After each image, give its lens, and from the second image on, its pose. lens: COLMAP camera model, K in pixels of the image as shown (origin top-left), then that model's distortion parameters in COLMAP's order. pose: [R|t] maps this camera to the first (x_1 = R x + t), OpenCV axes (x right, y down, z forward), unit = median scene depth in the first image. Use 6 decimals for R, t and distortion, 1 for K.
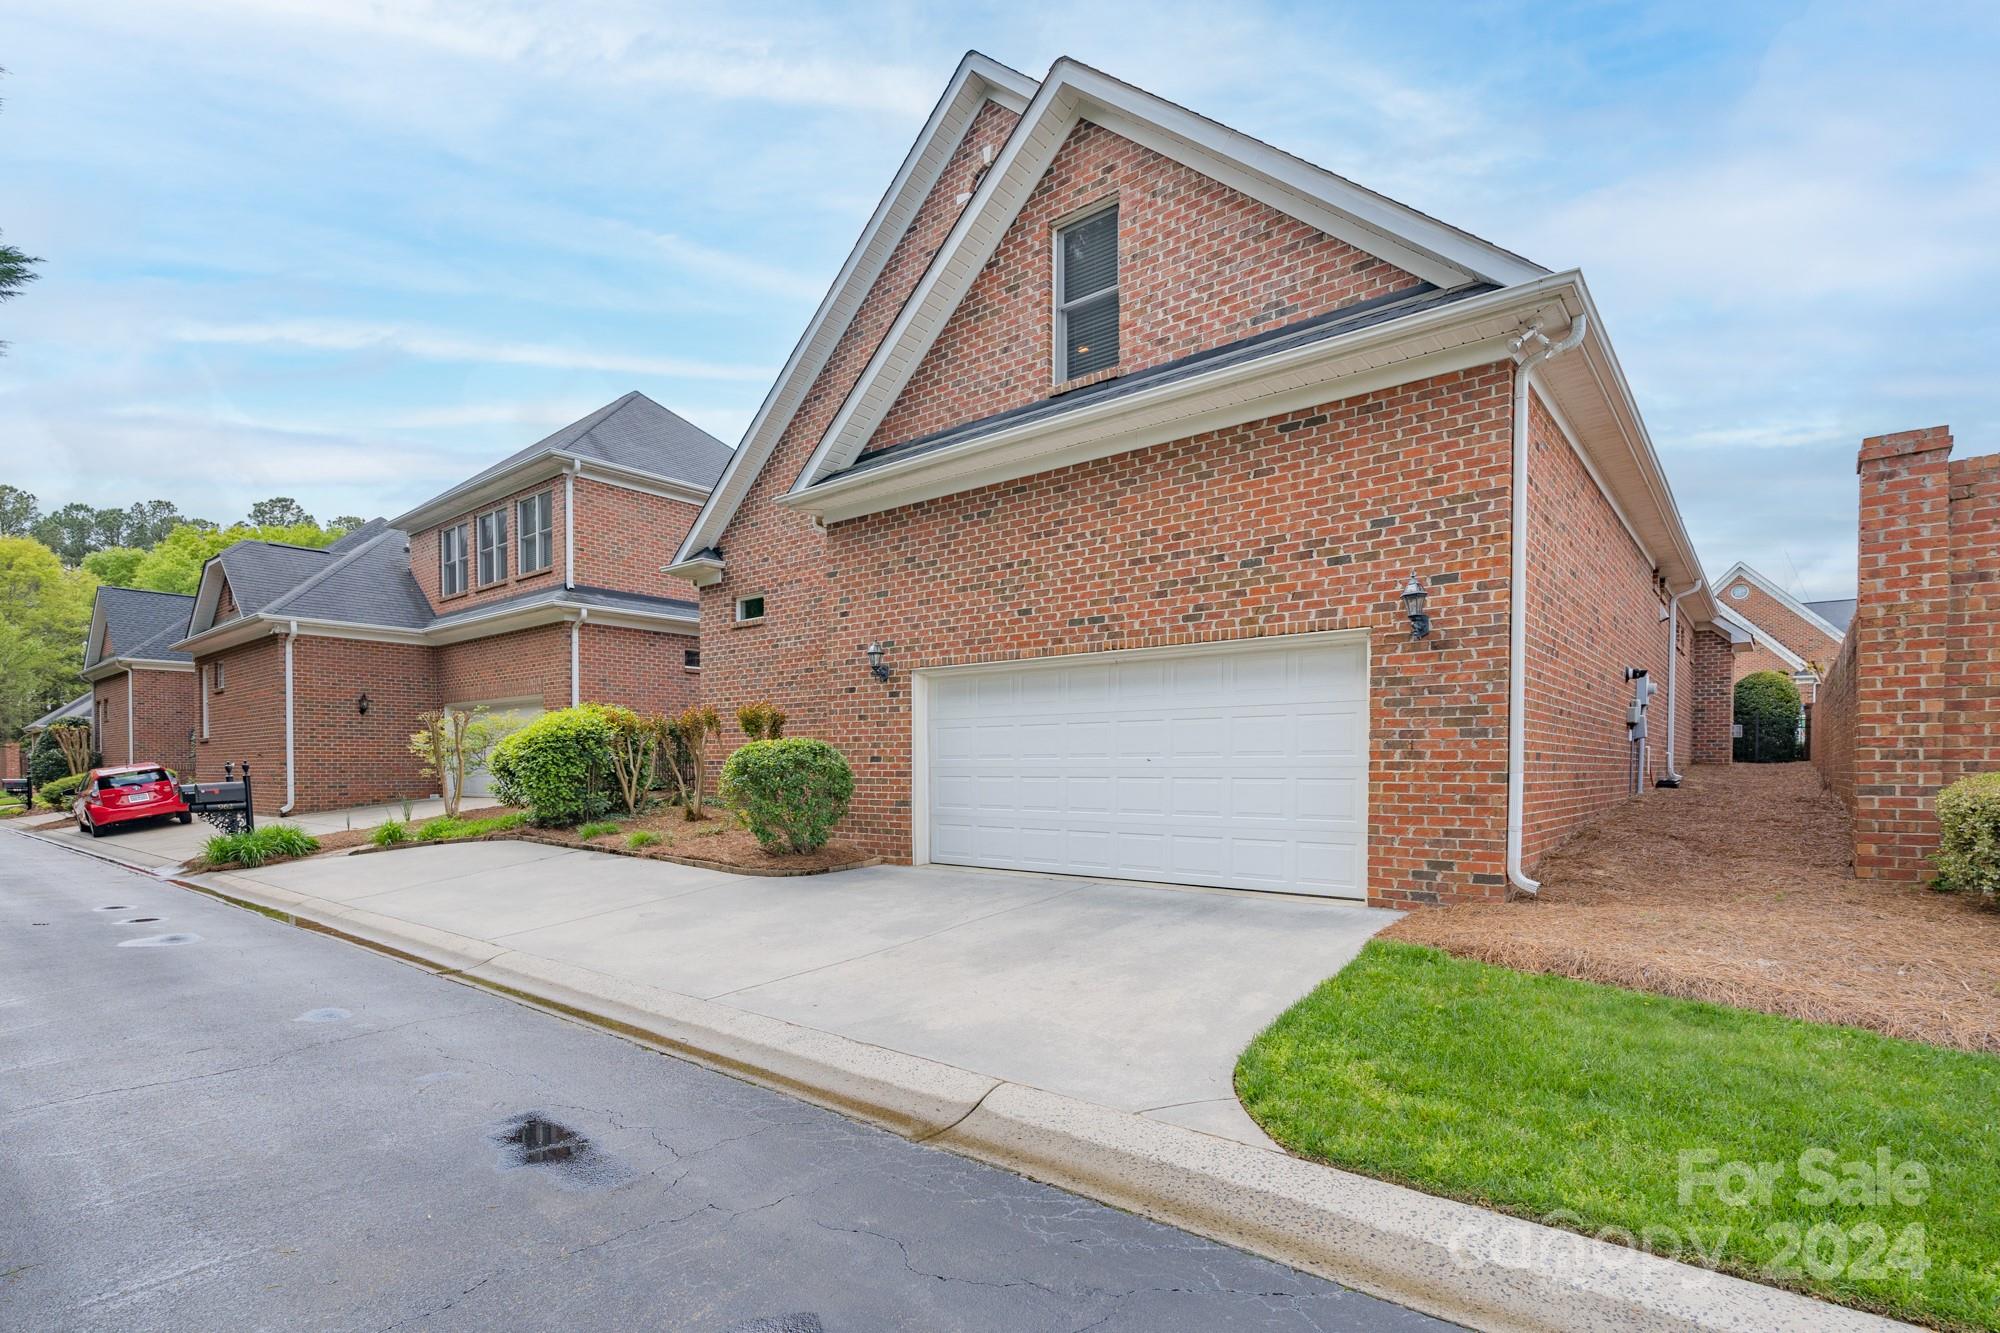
lens RADIAL K [[902.8, 0, 993.5], [0, 902.8, 771.9], [0, 0, 1]] dist [-0.004170, 0.000473]
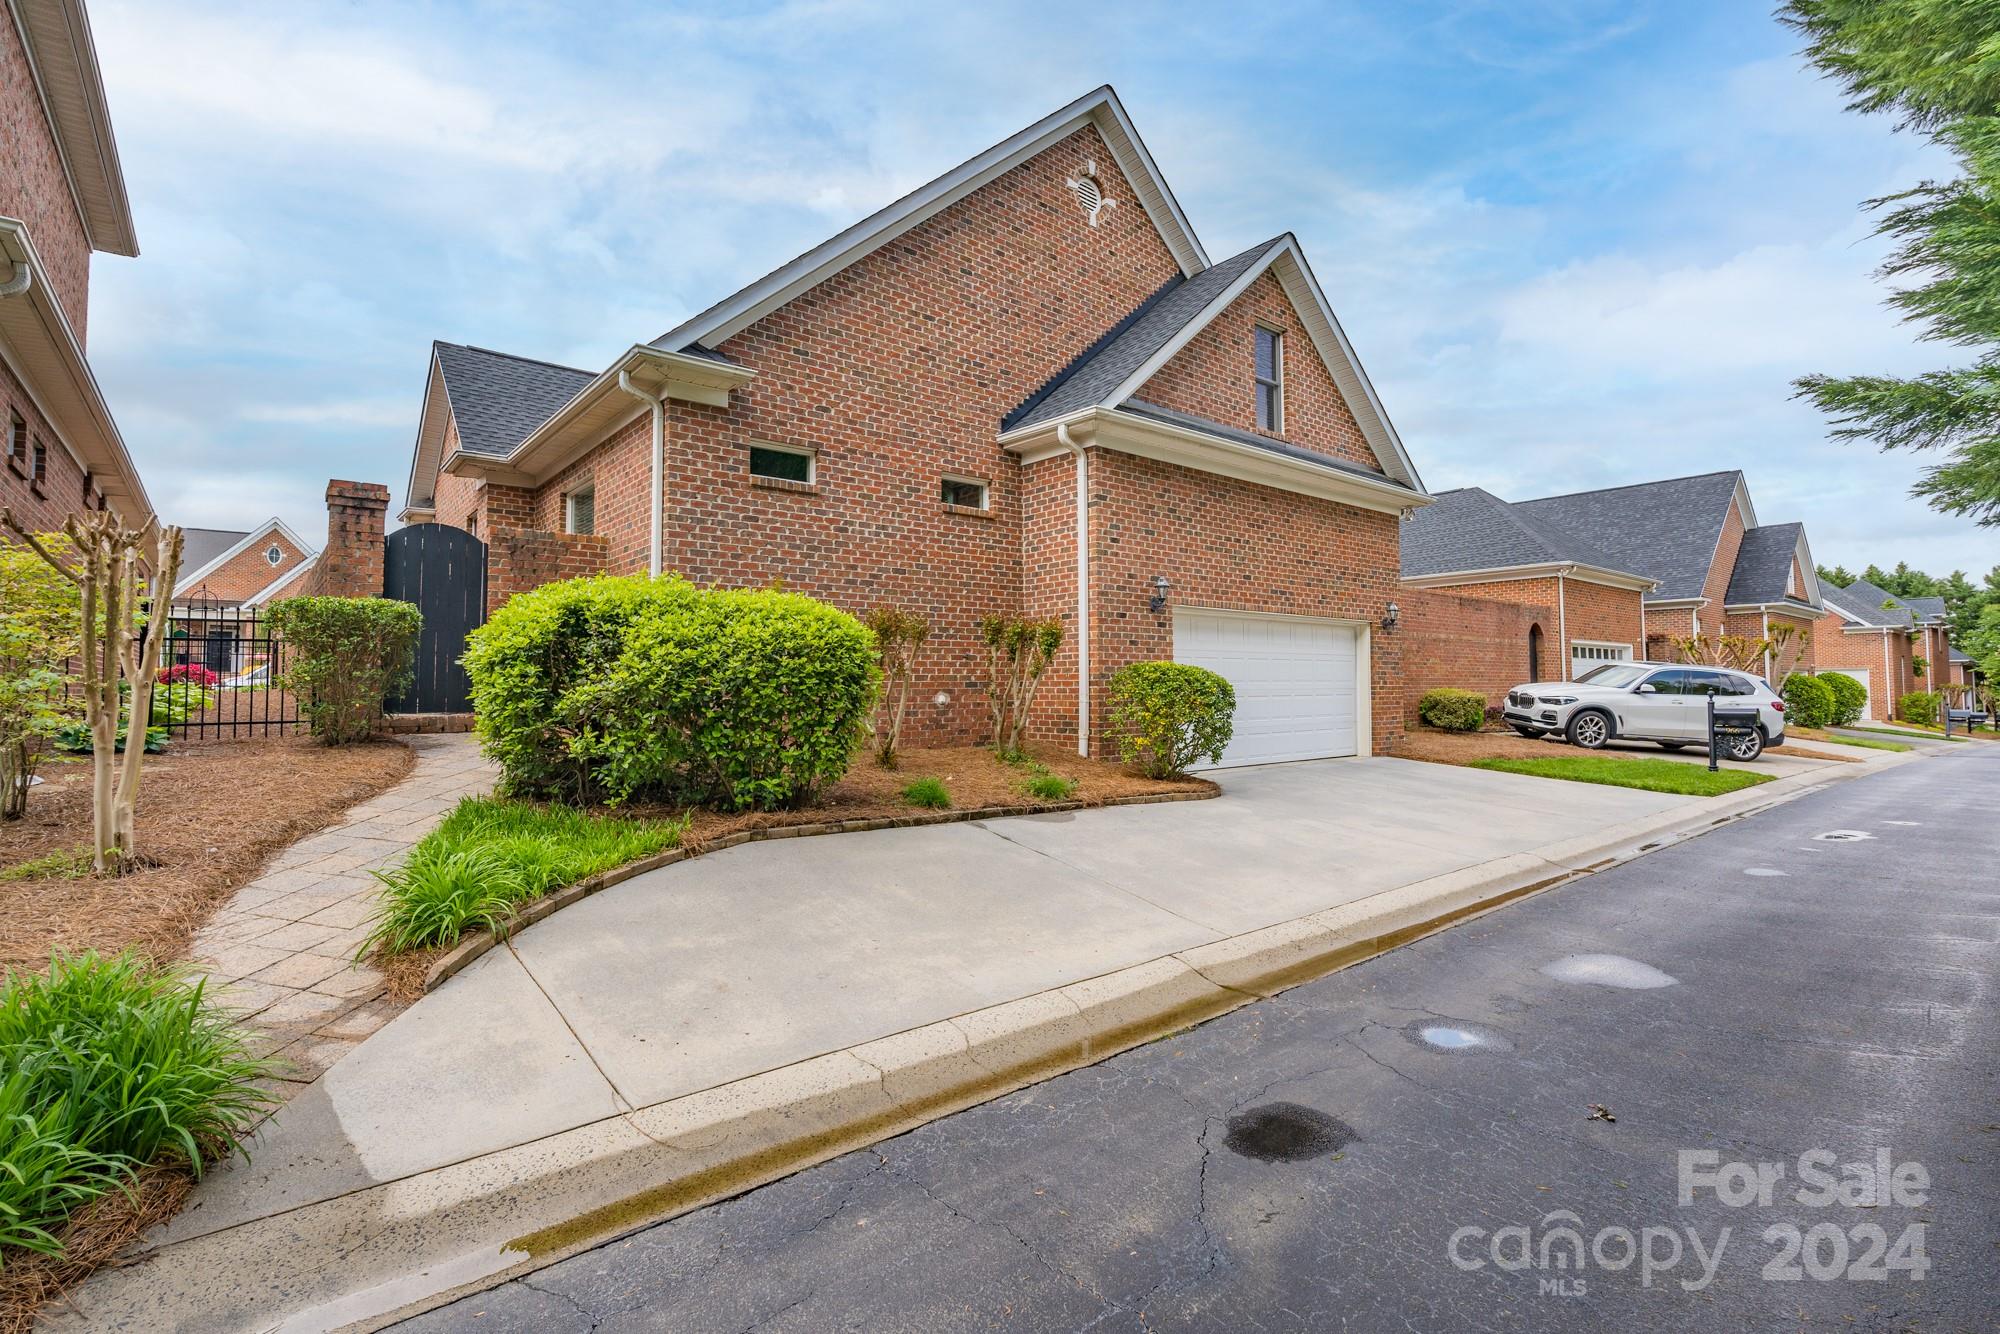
lens RADIAL K [[902.8, 0, 997.2], [0, 902.8, 665.0], [0, 0, 1]] dist [-0.004170, 0.000473]
pose [[0.221251, 0.029169, 0.974781, -1.232225], [0.019536, 0.999219, -0.034335, -0.001384], [-0.975021, 0.026640, 0.220509, 0.942761]]
